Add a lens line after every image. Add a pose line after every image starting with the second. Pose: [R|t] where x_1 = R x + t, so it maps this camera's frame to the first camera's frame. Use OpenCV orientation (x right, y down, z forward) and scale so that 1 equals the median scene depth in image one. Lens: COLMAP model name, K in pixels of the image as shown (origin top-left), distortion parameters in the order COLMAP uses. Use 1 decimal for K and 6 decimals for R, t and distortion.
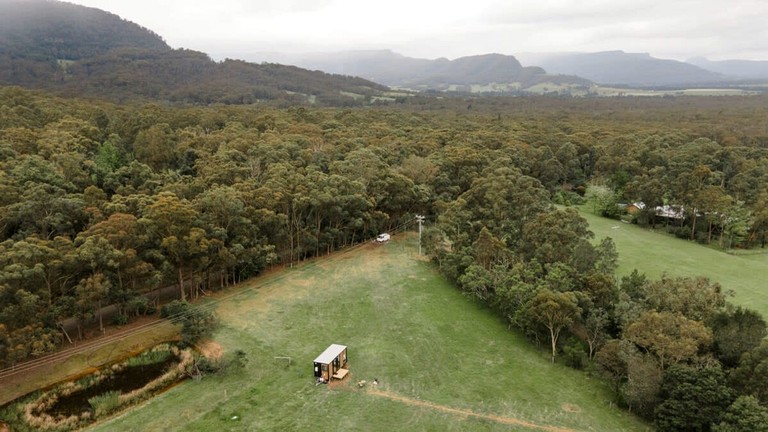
lens RADIAL K [[553.4, 0, 384.0], [0, 553.4, 216.0], [0, 0, 1]] dist [0.009356, 0.068363]
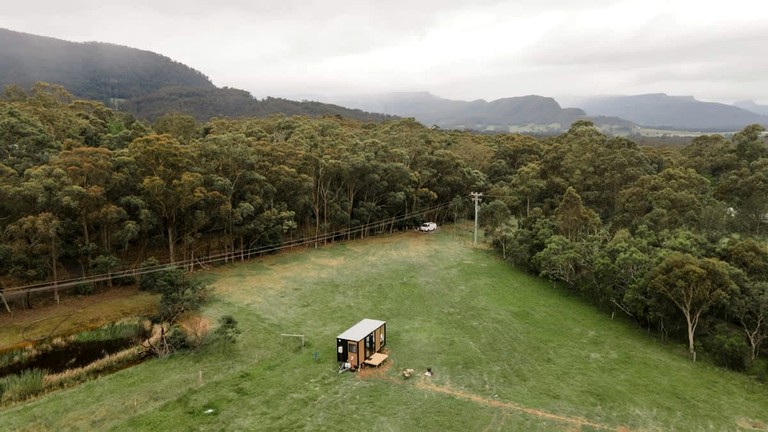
lens RADIAL K [[553.4, 0, 384.0], [0, 553.4, 216.0], [0, 0, 1]] dist [0.009356, 0.068363]
pose [[0.997774, 0.016374, -0.064640, -0.021395], [-0.021062, 0.997144, -0.072525, 0.121824], [0.063268, 0.073725, 0.995270, 0.243318]]
